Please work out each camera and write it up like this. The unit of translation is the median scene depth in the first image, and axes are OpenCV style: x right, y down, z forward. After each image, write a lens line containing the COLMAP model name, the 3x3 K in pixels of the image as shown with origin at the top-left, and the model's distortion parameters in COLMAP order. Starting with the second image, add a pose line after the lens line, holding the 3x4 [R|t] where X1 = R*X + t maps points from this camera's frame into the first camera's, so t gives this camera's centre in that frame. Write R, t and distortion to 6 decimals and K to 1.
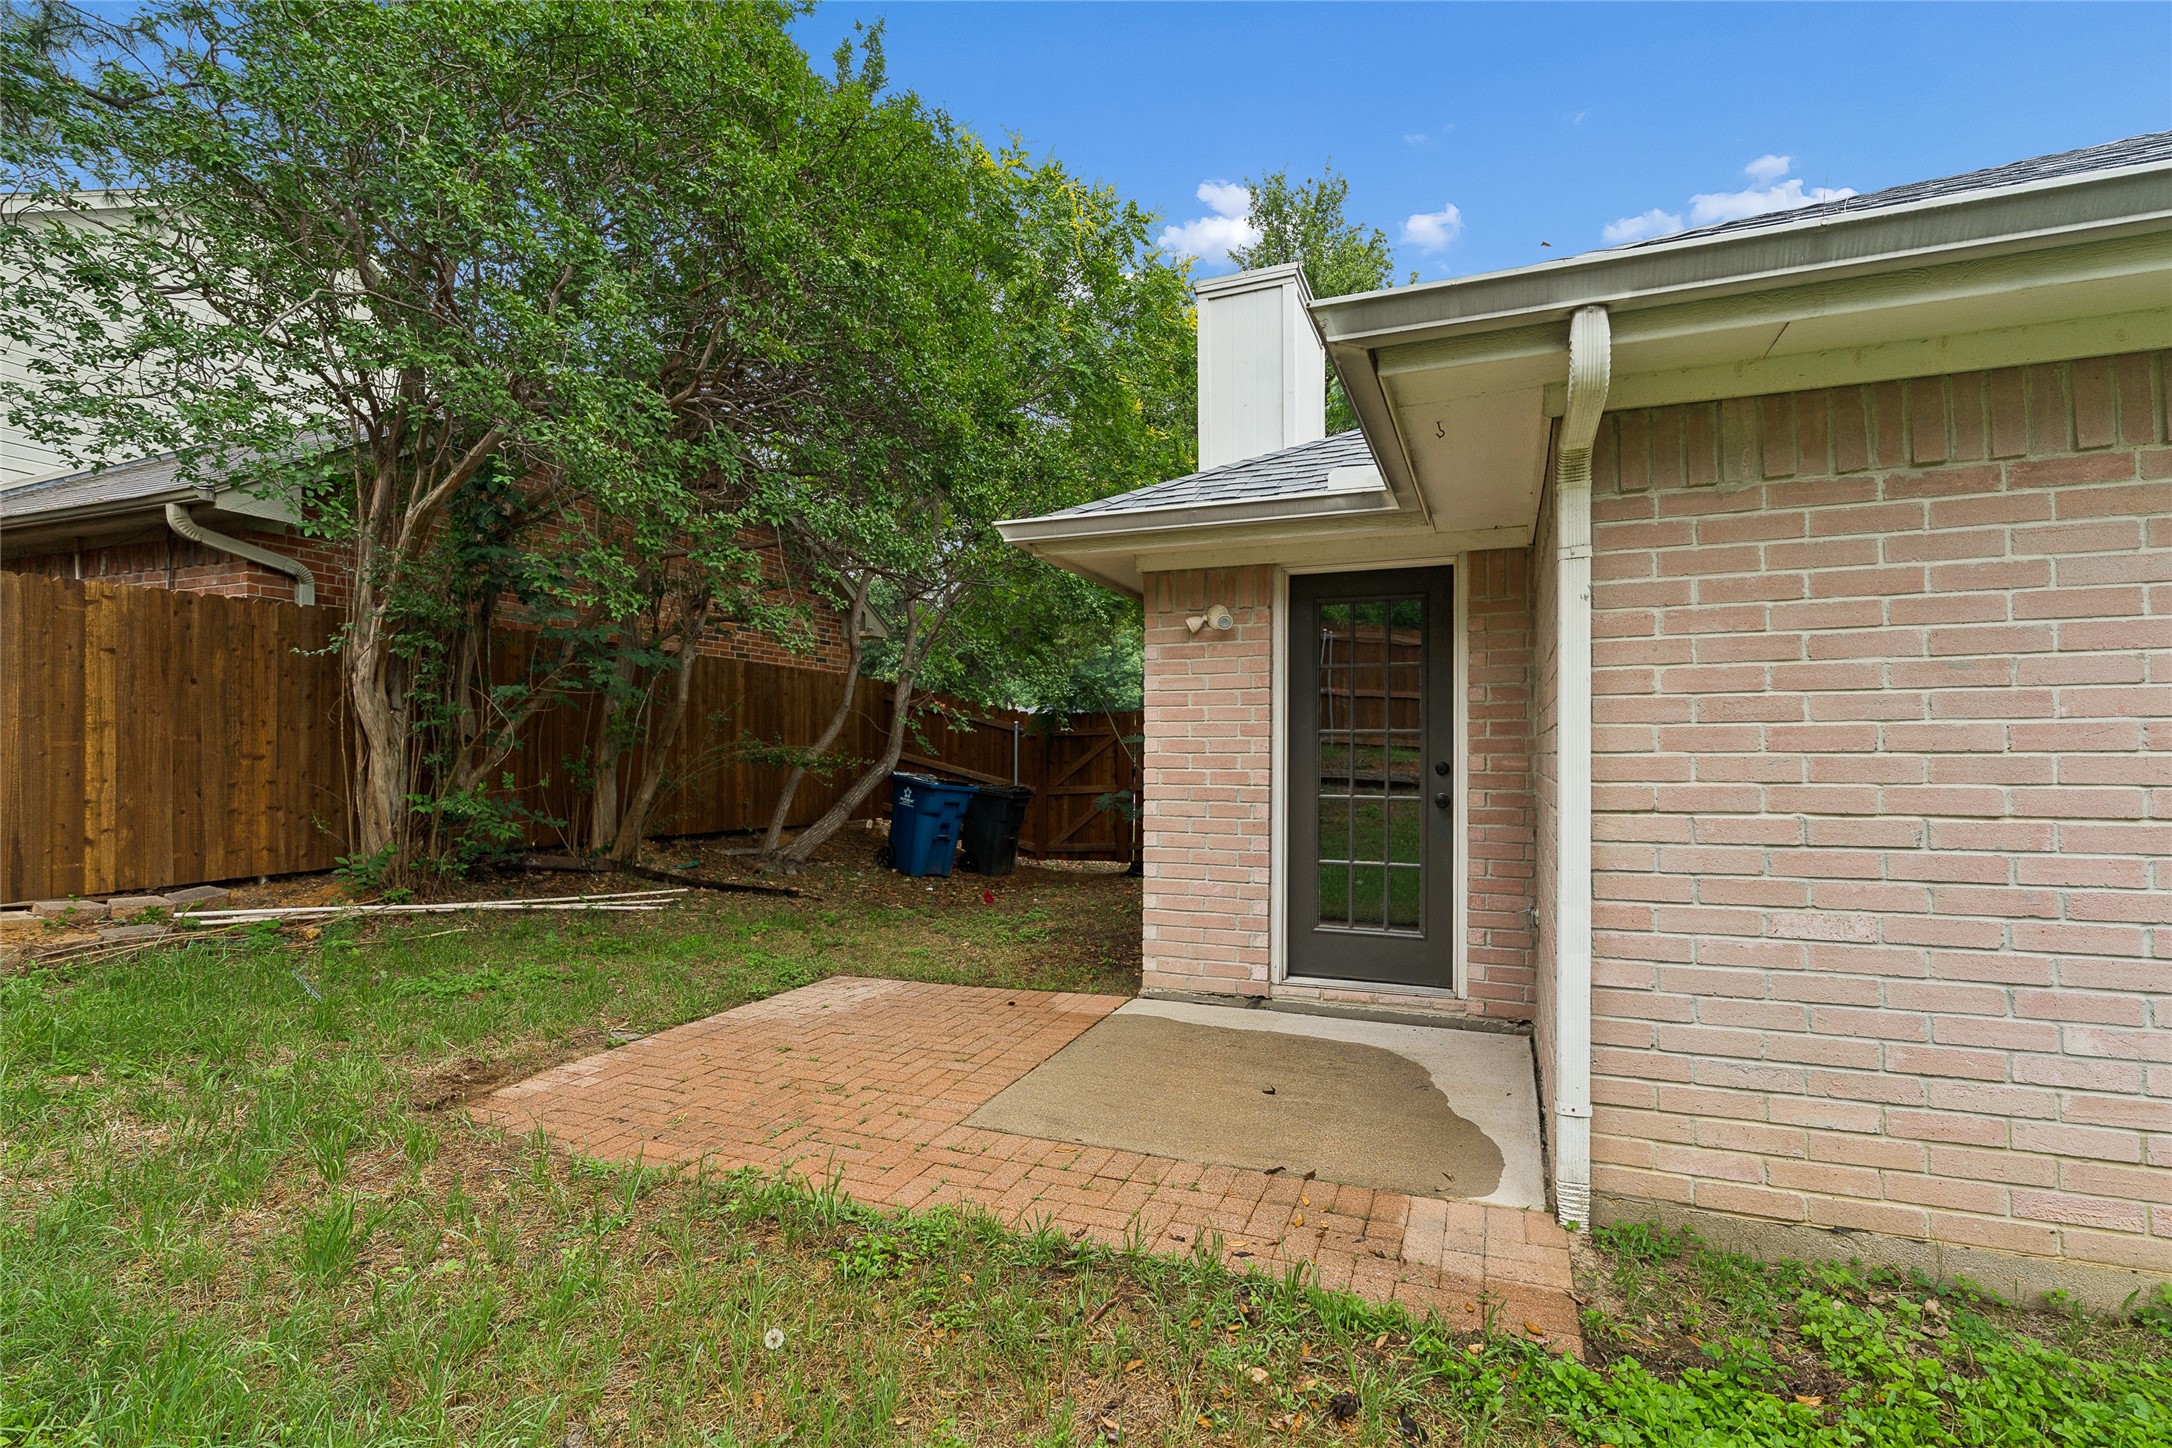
lens RADIAL K [[1021.7, 0, 1100.0], [0, 1021.7, 744.1], [0, 0, 1]] dist [-0.001122, 0.002279]
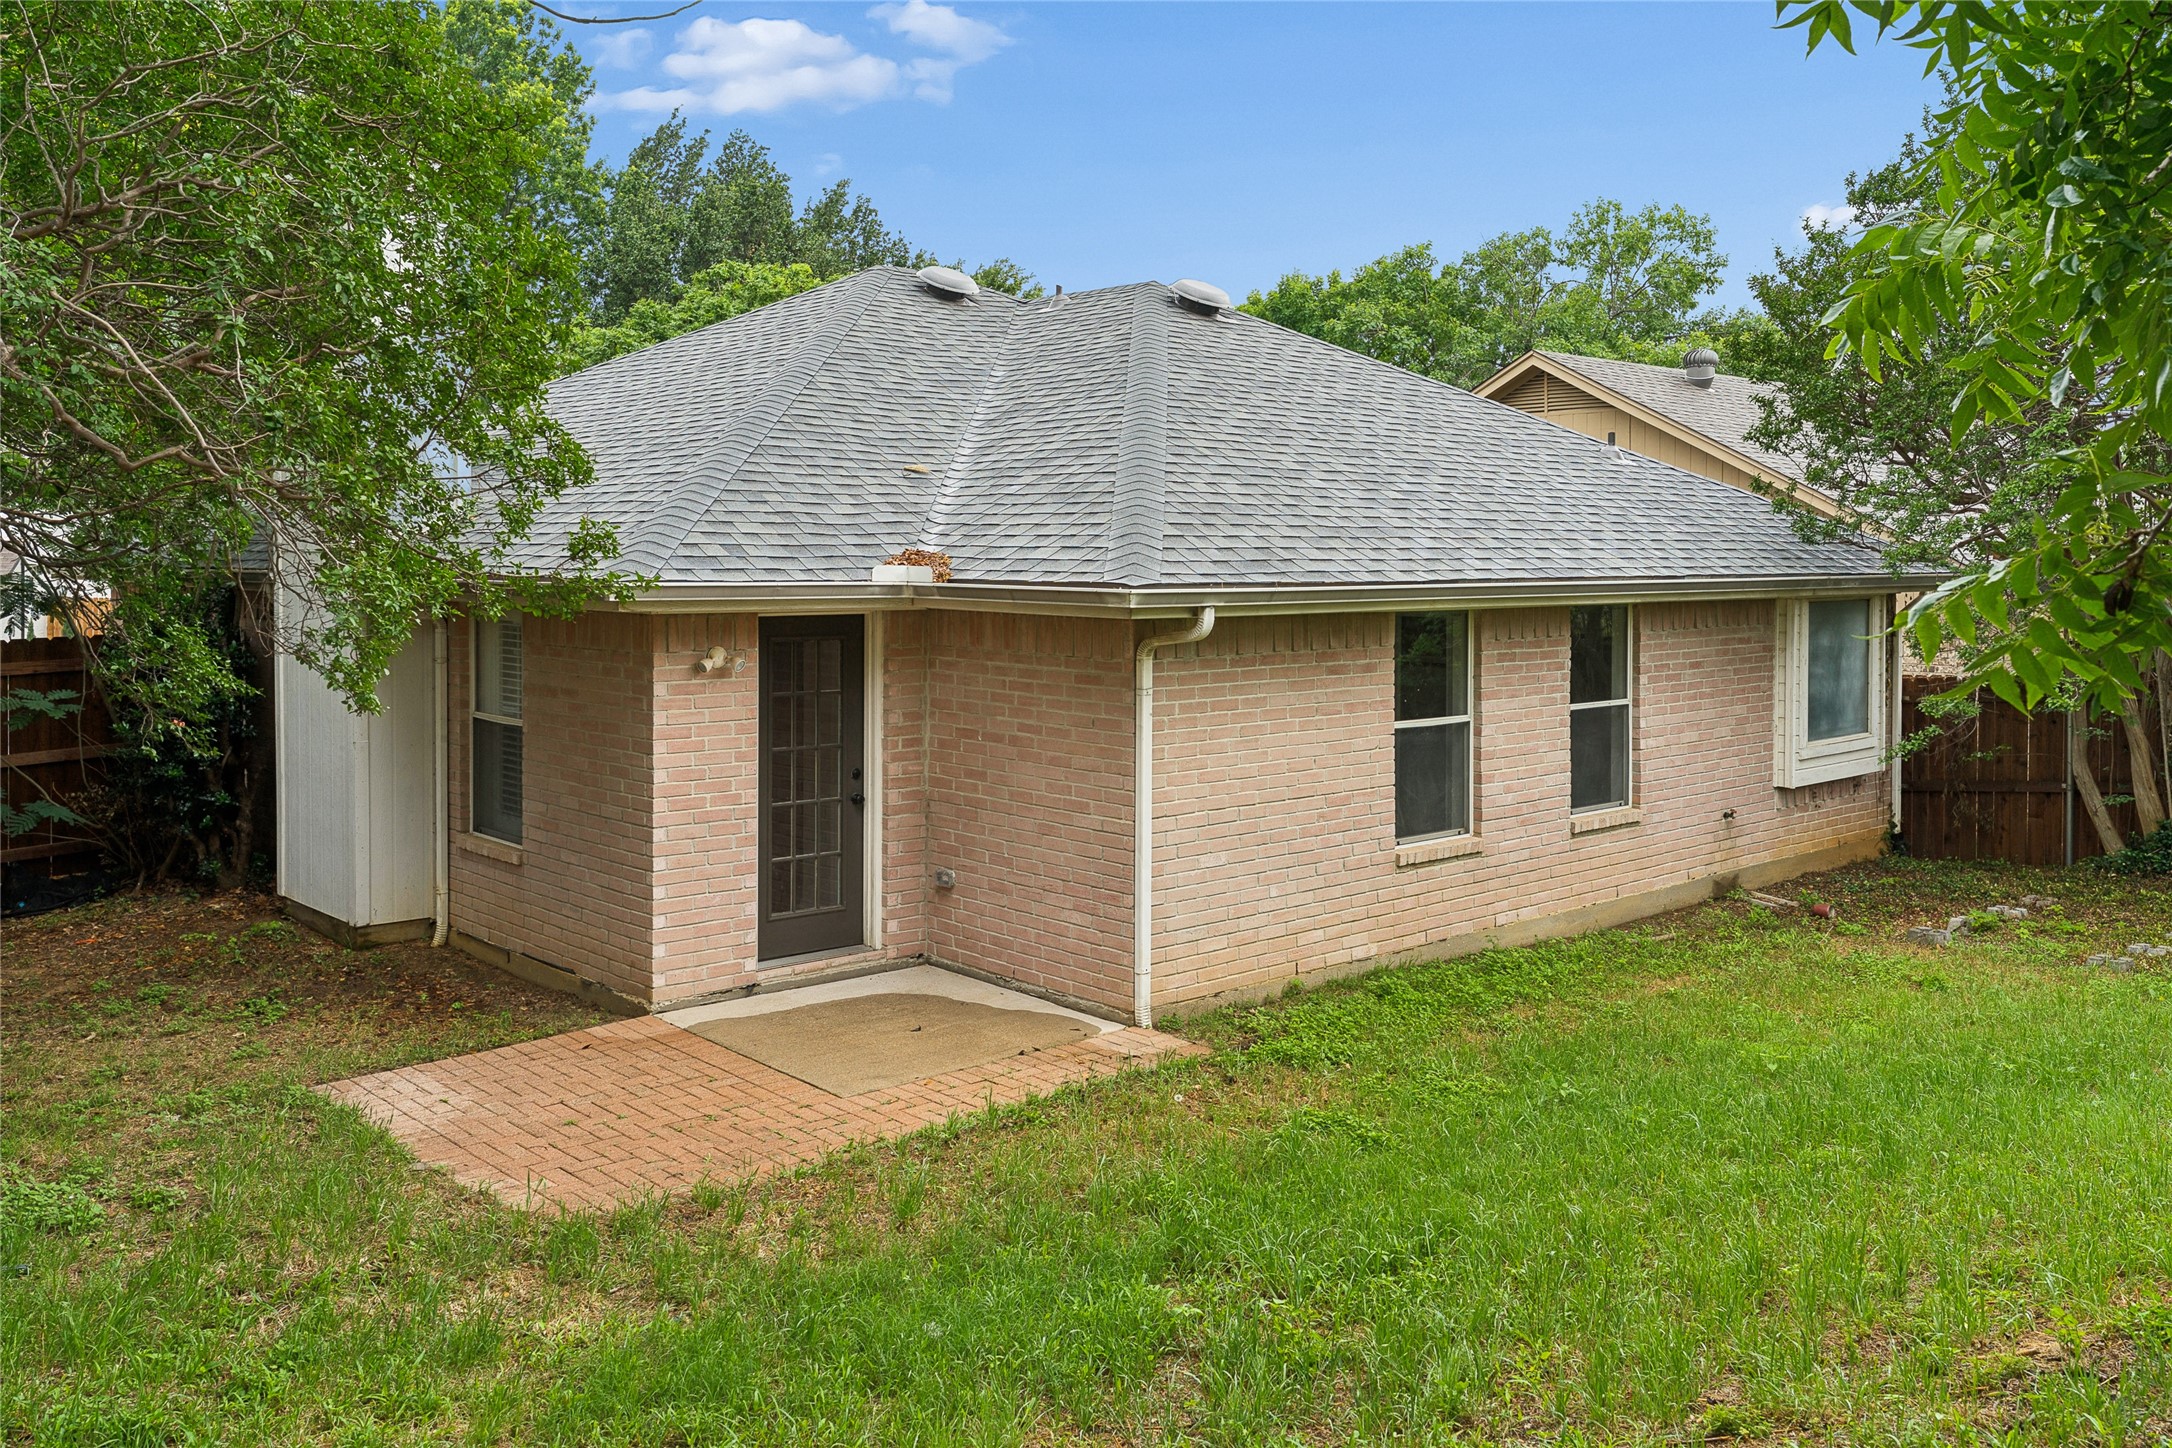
lens RADIAL K [[1827.1, 0, 1106.5], [0, 1827.1, 576.2], [0, 0, 1]] dist [0.011740, 0.017705]
pose [[0.435959, -0.014226, 0.899854, -1.521673], [-0.016555, 0.999579, 0.023823, -0.272451], [-0.899814, -0.025283, 0.435540, -0.259583]]
